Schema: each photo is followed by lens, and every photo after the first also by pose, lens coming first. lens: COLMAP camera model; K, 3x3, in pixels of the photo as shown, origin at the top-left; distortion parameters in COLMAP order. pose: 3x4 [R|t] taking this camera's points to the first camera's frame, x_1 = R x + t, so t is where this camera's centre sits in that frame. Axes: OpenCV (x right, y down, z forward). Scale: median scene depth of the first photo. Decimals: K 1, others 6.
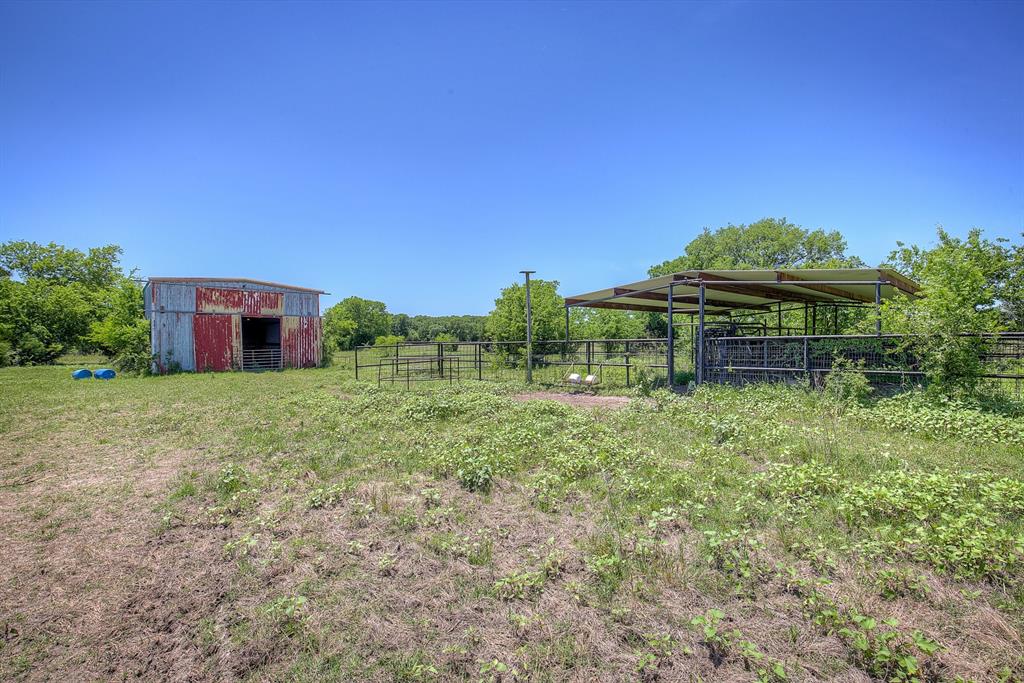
lens RADIAL K [[450.4, 0, 515.2], [0, 450.4, 342.6], [0, 0, 1]] dist [-0.050509, 0.008726]
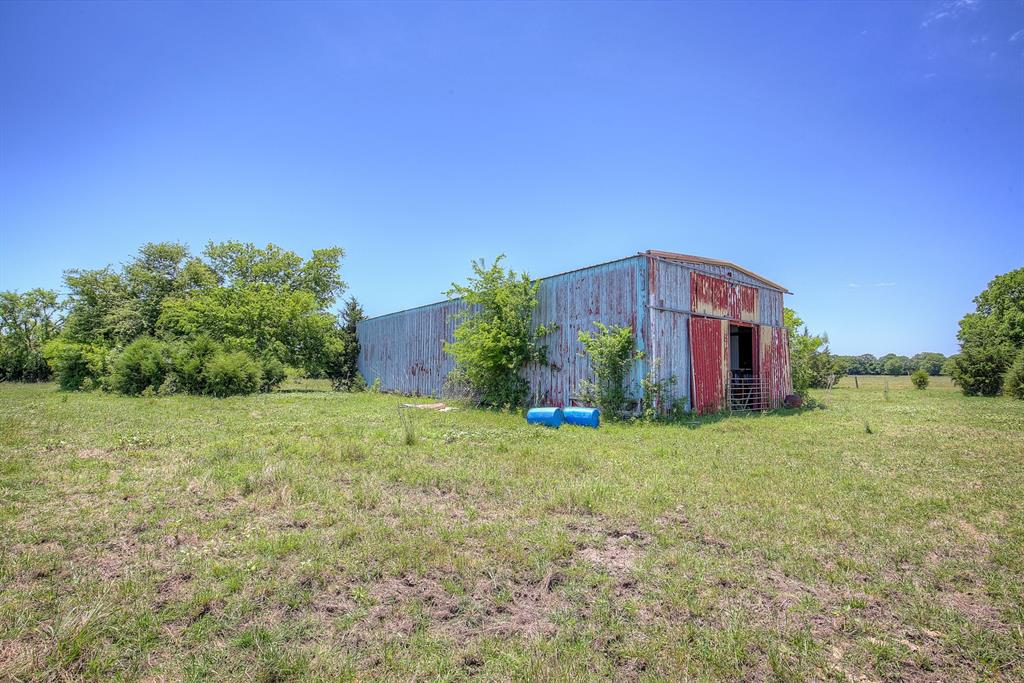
lens RADIAL K [[450.4, 0, 515.2], [0, 450.4, 342.6], [0, 0, 1]] dist [-0.050509, 0.008726]
pose [[0.992981, 0.009455, -0.117892, -0.209836], [-0.017435, 0.997611, -0.066840, 0.003580], [0.116979, 0.068426, 0.990774, 0.089222]]
